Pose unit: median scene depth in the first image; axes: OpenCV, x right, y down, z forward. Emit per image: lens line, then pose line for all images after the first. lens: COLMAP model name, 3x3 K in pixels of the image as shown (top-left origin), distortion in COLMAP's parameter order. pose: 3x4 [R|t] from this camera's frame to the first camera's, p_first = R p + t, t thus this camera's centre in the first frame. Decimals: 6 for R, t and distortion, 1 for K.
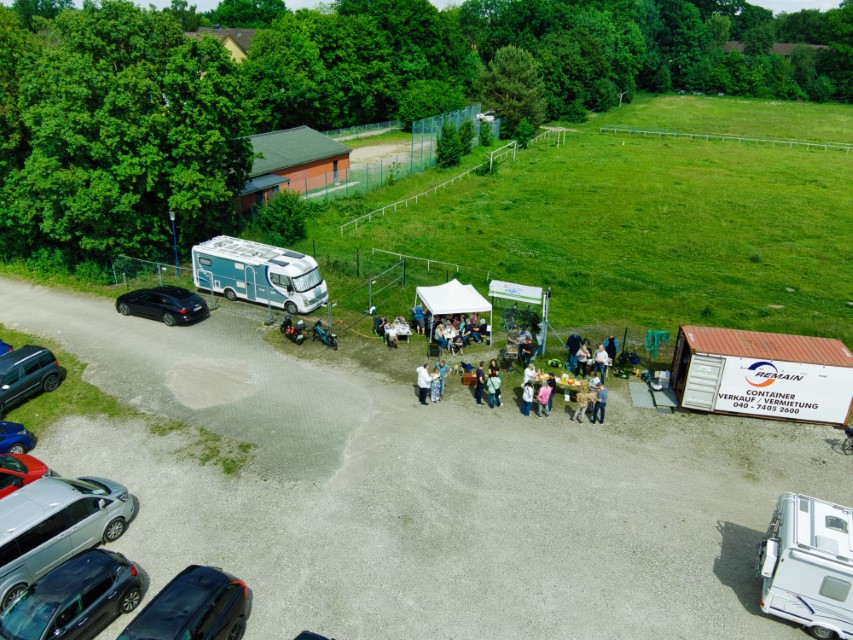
lens RADIAL K [[636.6, 0, 424.4], [0, 636.6, 318.7], [0, 0, 1]] dist [0.168833, -0.271883]
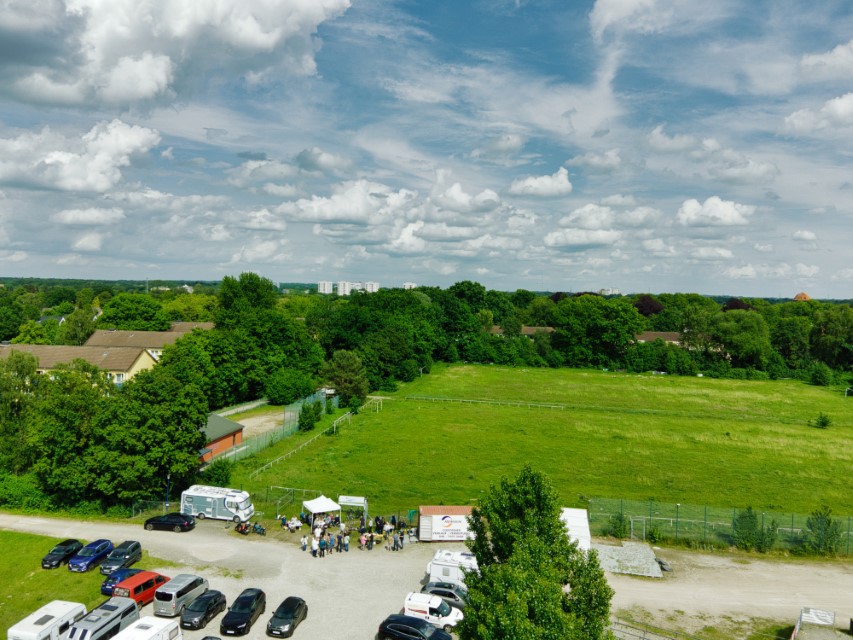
lens RADIAL K [[636.2, 0, 424.0], [0, 636.2, 317.0], [0, 0, 1]] dist [0.224621, -0.384893]
pose [[0.969060, -0.006599, 0.246738, -0.139119], [0.096047, 0.930936, -0.352325, 0.162591], [-0.227372, 0.365123, 0.902766, -1.130282]]
